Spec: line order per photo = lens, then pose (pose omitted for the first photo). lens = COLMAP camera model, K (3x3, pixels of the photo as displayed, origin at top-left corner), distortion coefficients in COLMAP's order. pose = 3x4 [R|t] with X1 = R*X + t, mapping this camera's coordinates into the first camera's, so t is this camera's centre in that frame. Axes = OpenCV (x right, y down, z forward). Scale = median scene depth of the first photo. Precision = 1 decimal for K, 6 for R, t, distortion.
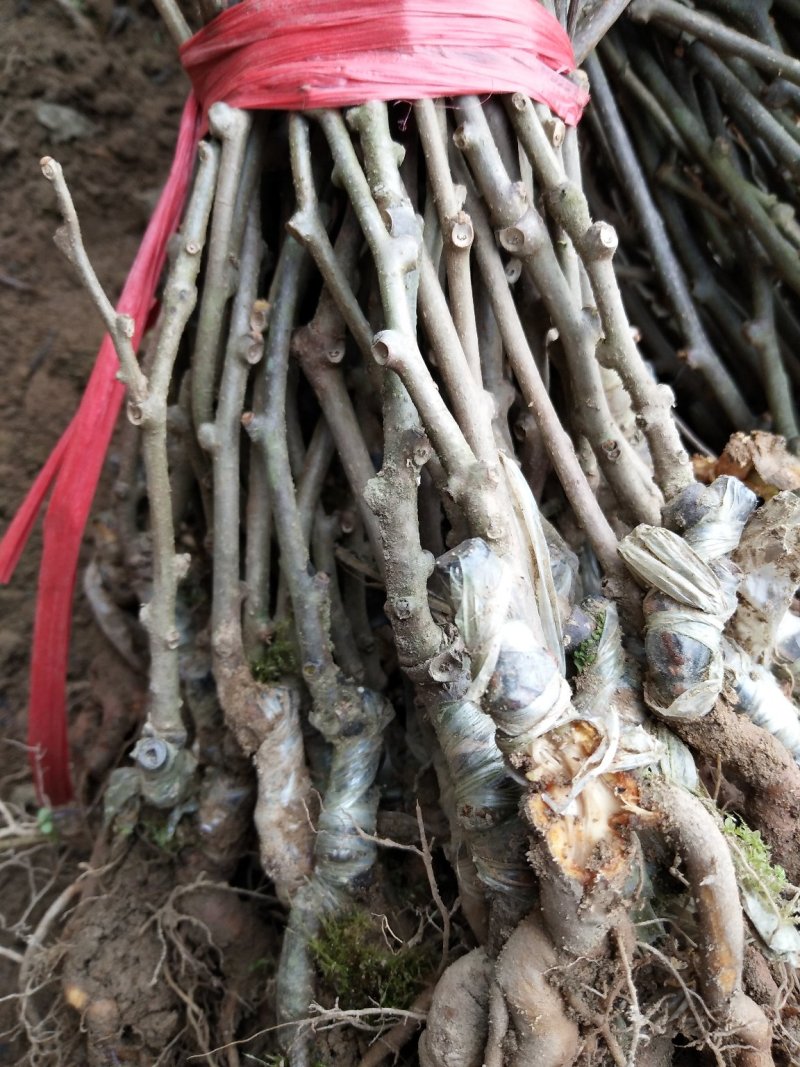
lens RADIAL K [[809.8, 0, 374.7], [0, 809.8, 535.5], [0, 0, 1]] dist [0.047753, -0.133625]
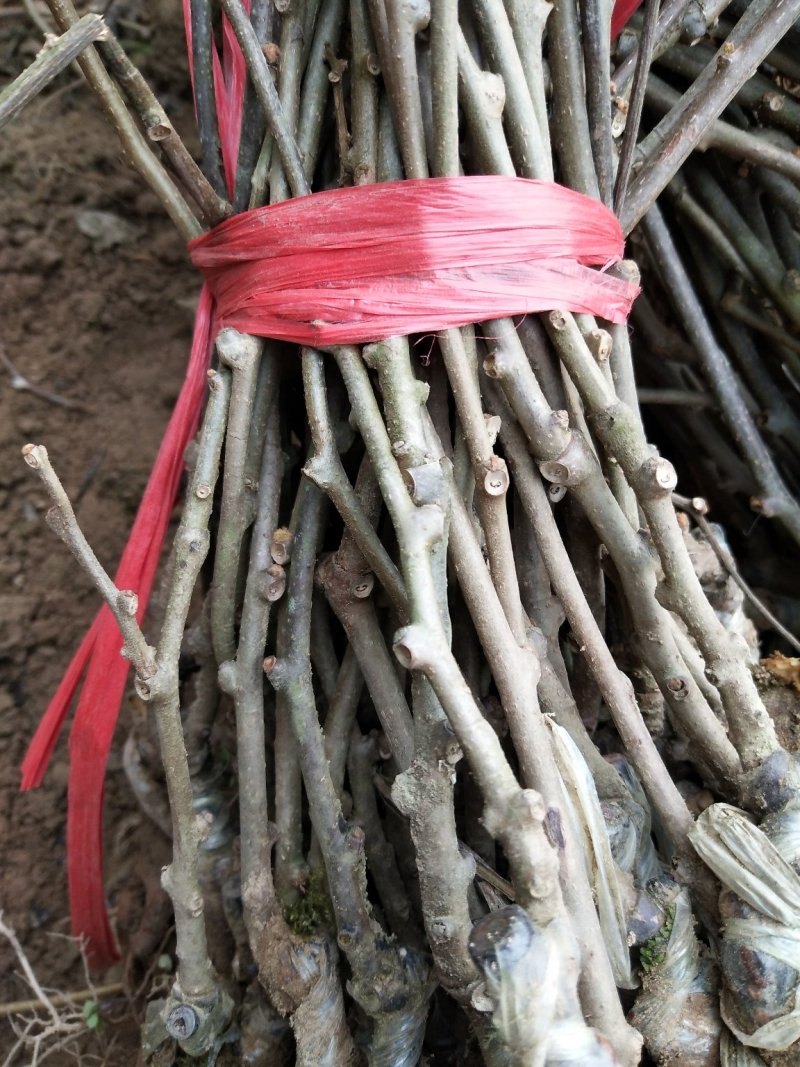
lens RADIAL K [[796.5, 0, 380.3], [0, 796.5, 532.7], [0, 0, 1]] dist [0.038609, -0.109760]
pose [[0.996281, -0.030661, -0.080527, 0.046869], [0.030320, 0.999525, -0.005454, -0.294530], [0.080656, 0.002992, 0.996738, 0.115038]]
